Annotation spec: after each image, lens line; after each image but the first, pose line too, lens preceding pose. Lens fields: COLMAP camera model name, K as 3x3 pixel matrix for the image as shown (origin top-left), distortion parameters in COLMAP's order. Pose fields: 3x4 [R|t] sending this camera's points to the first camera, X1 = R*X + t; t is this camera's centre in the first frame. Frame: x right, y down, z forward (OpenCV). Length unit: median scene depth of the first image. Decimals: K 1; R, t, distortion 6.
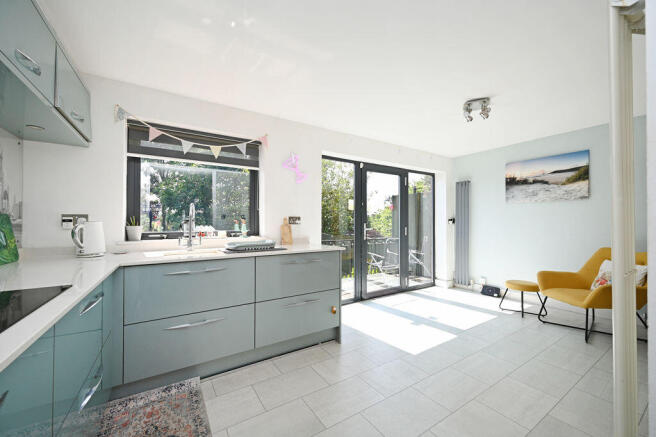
lens RADIAL K [[254.6, 0, 328.4], [0, 254.6, 218.8], [0, 0, 1]] dist [-0.005902, -0.000144]
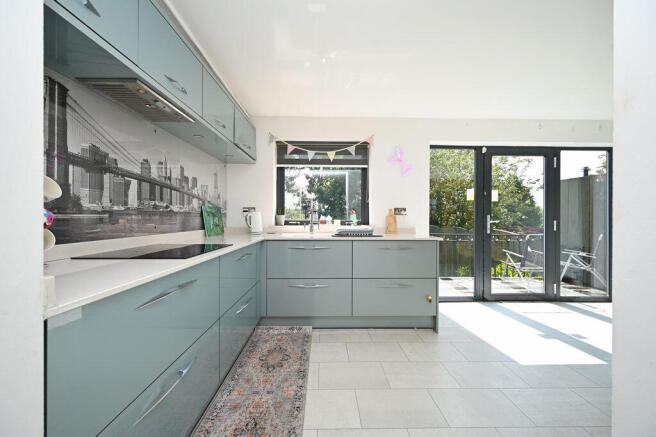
lens RADIAL K [[254.6, 0, 329.7], [0, 254.6, 216.5], [0, 0, 1]] dist [-0.005902, -0.000144]
pose [[0.850031, 0.004166, -0.526716, 0.212746], [0.001665, 0.999942, 0.010596, 0.019523], [0.526729, -0.009884, 0.849976, -0.070236]]
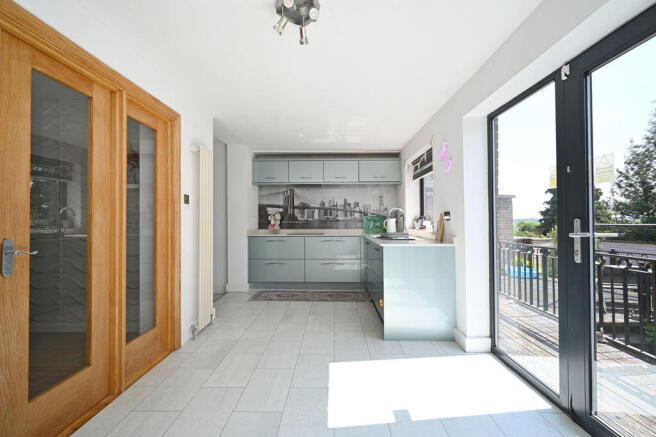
lens RADIAL K [[254.6, 0, 324.6], [0, 254.6, 219.5], [0, 0, 1]] dist [-0.005902, -0.000144]
pose [[-0.560018, 0.000442, -0.828480, 1.006171], [0.016003, 0.999819, -0.010284, 0.026453], [0.828326, -0.019018, -0.559924, 1.381417]]
